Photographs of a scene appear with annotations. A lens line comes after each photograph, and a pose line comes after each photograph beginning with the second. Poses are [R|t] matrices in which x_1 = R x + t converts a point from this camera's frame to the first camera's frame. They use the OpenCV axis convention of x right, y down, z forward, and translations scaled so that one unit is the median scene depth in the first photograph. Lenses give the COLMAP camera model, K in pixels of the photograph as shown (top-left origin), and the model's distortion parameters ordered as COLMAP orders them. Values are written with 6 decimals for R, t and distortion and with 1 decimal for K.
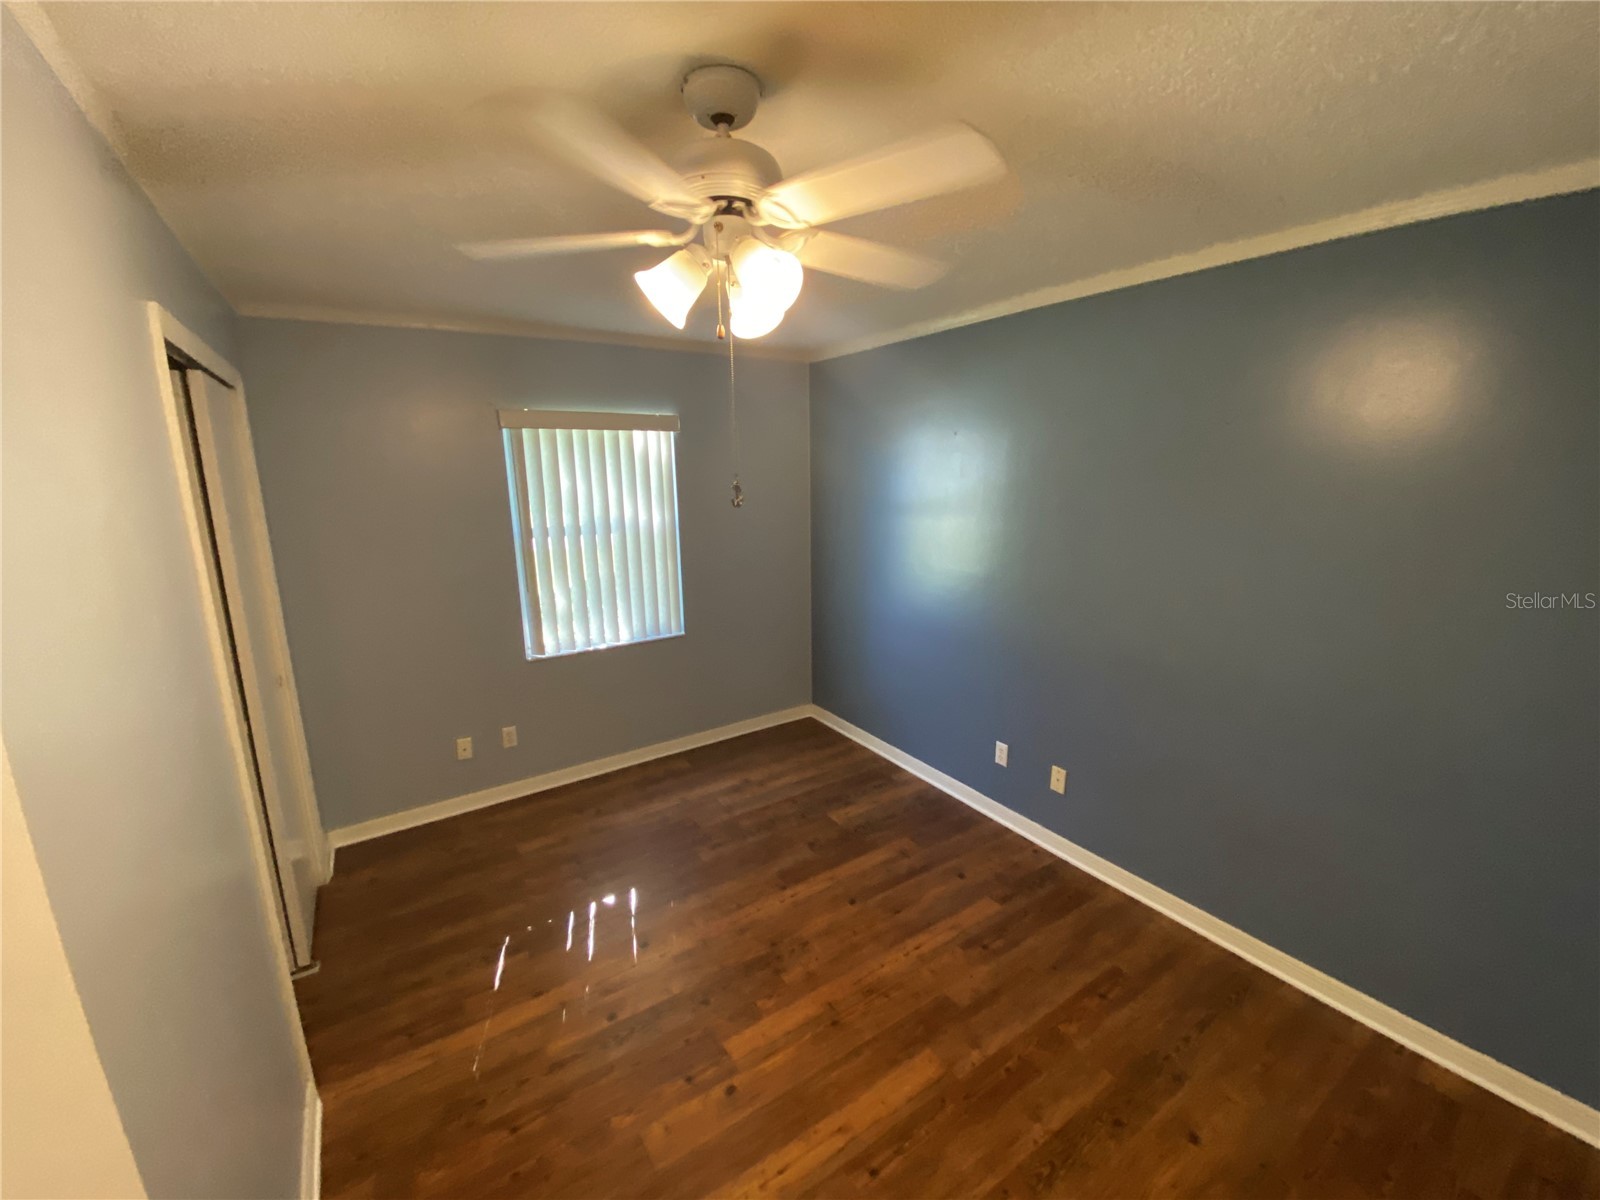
lens RADIAL K [[642.4, 0, 792.0], [0, 642.4, 598.8], [0, 0, 1]] dist [0.047557, -0.040782]
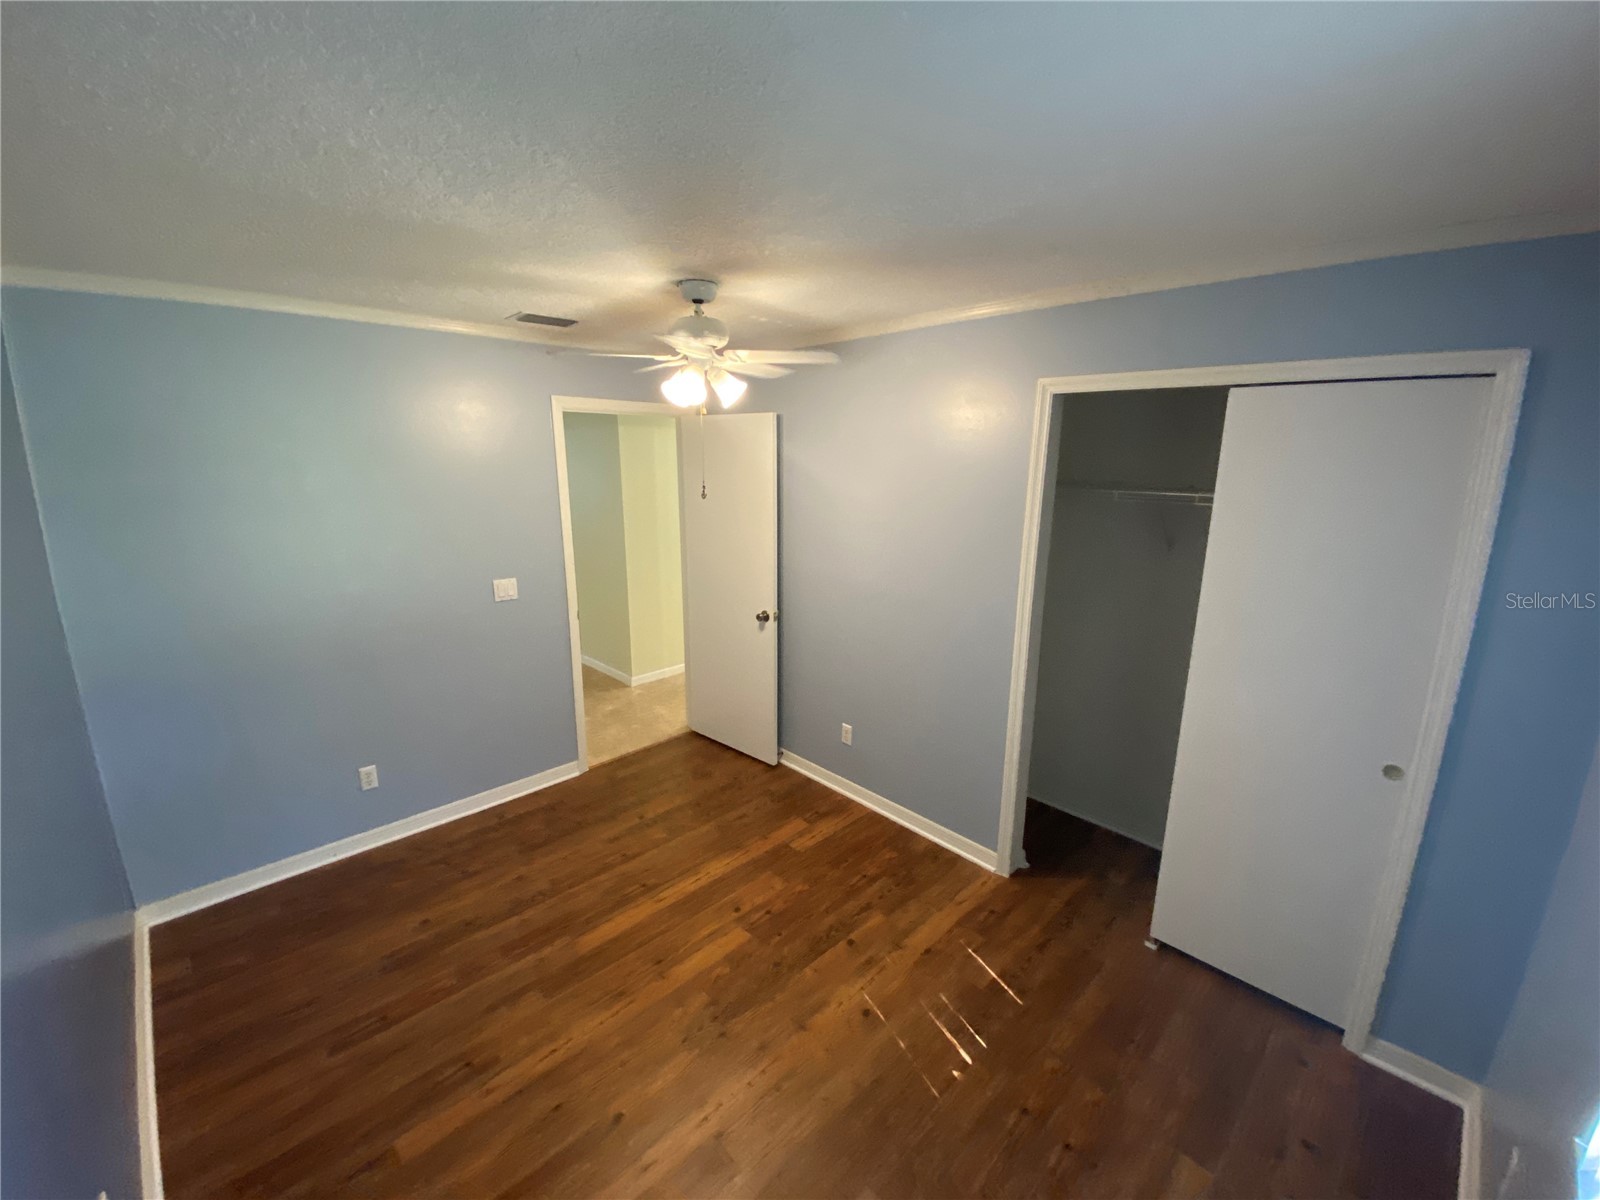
lens RADIAL K [[642.4, 0, 792.0], [0, 642.4, 598.8], [0, 0, 1]] dist [0.047557, -0.040782]
pose [[-0.982576, 0.047602, -0.179661, 0.010238], [-0.031076, 0.910963, 0.411317, -0.417900], [0.183244, 0.409733, -0.893611, 1.831034]]
